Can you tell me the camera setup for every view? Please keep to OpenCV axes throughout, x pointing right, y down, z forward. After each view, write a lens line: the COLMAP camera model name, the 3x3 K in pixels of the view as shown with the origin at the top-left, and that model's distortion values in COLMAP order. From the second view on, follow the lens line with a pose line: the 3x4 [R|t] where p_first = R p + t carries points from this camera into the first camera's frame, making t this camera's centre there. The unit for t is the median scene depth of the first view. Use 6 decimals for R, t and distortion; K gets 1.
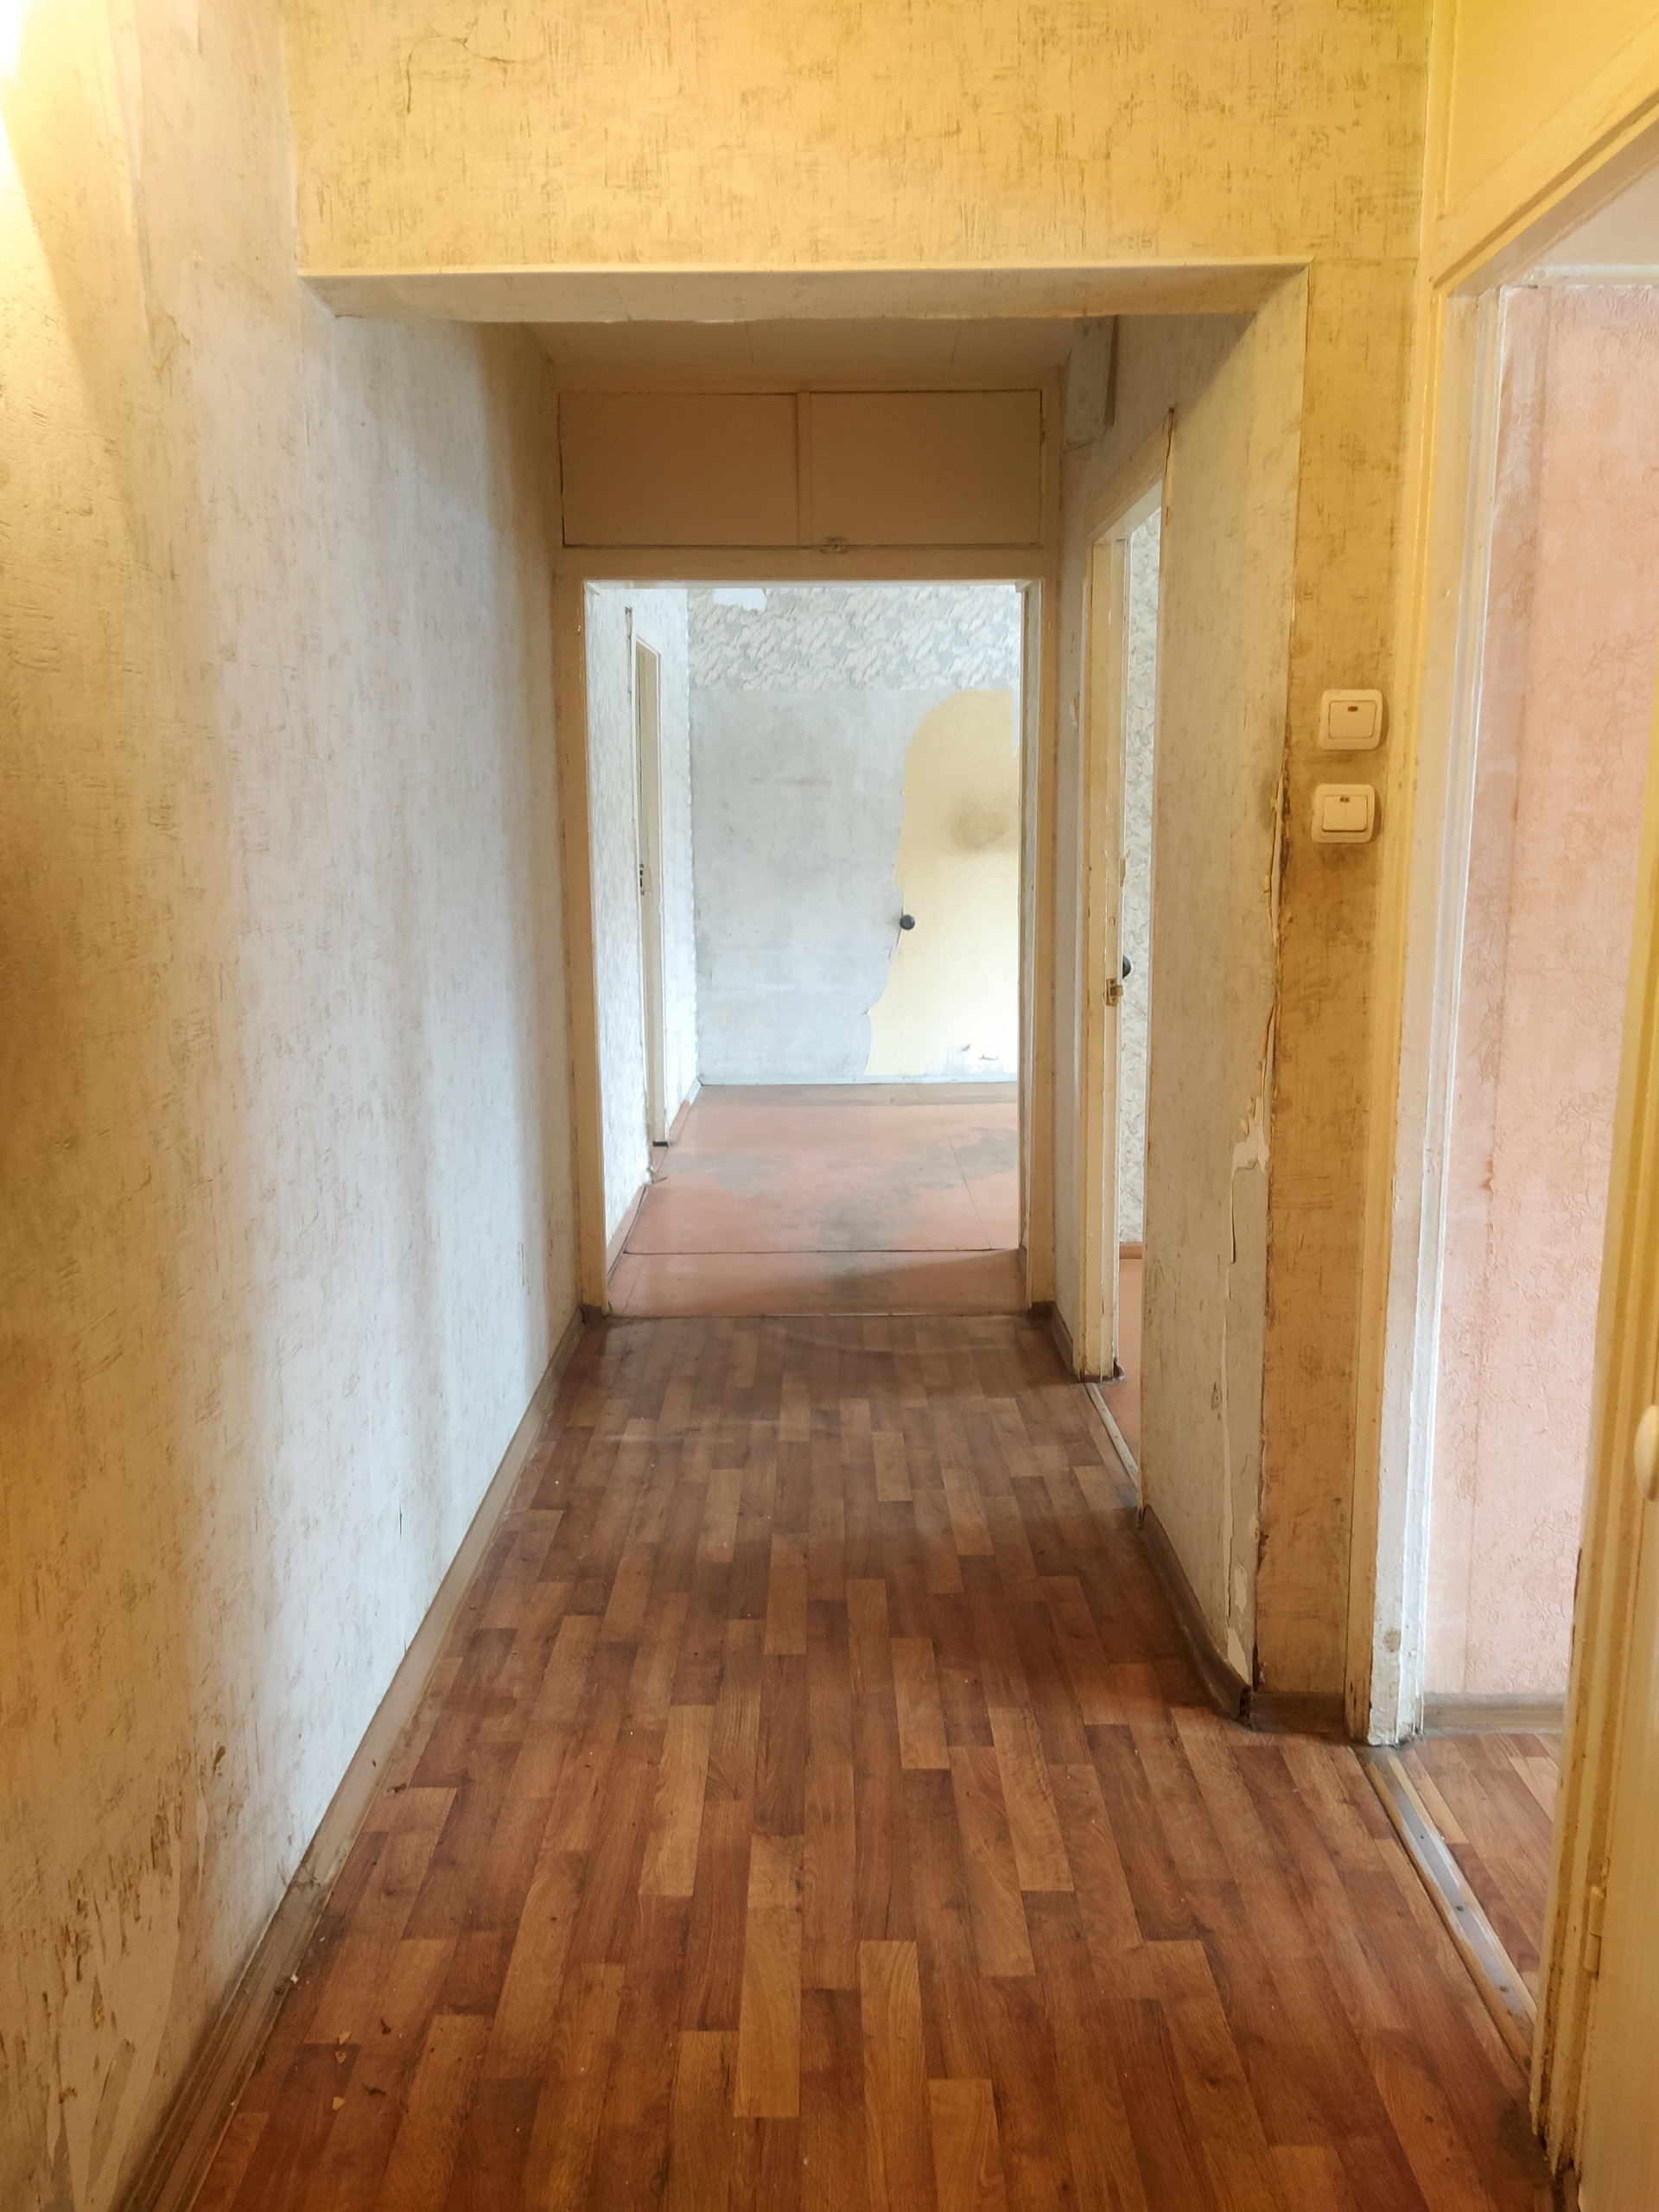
lens RADIAL K [[1673.2, 0, 829.5], [0, 1673.2, 1106.0], [0, 0, 1]] dist [0.096856, -0.122225]
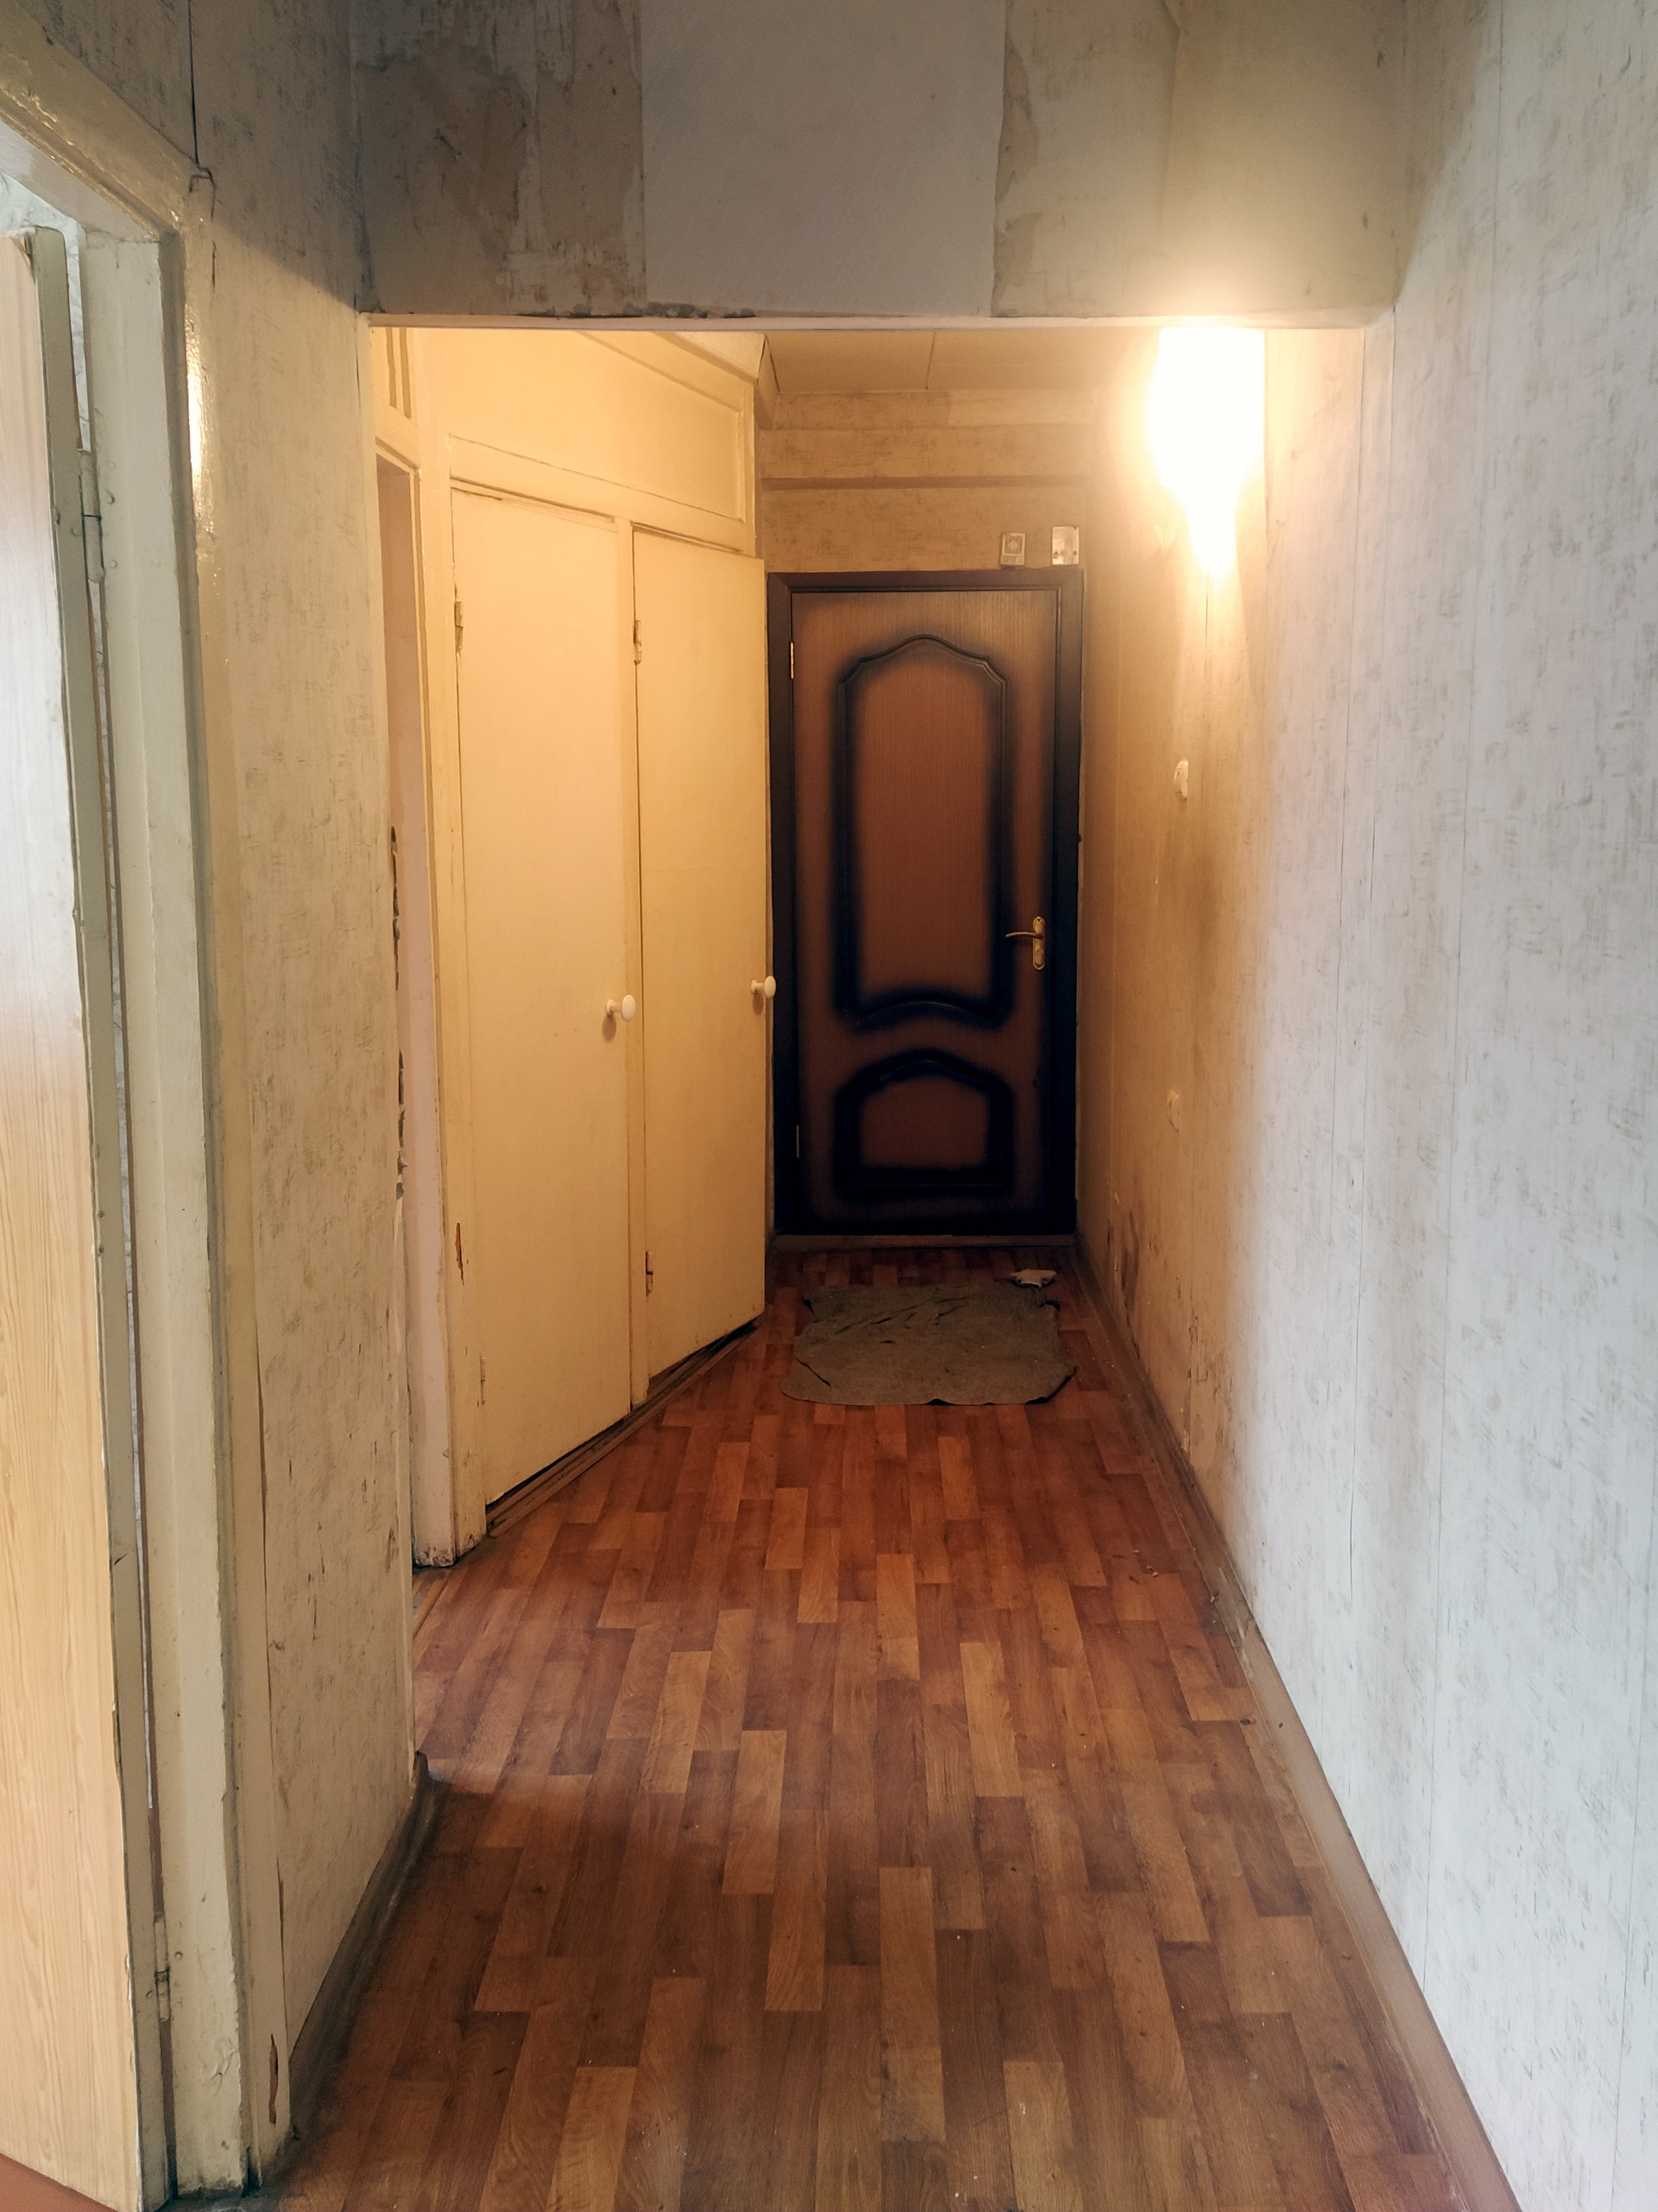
lens RADIAL K [[1673.1, 0, 829.0], [0, 1673.1, 1106.0], [0, 0, 1]] dist [0.096856, -0.122225]
pose [[-0.999543, 0.001615, 0.030196, -0.016993], [0.012322, 0.933657, 0.357956, -0.367341], [-0.027615, 0.358164, -0.933250, 1.891411]]
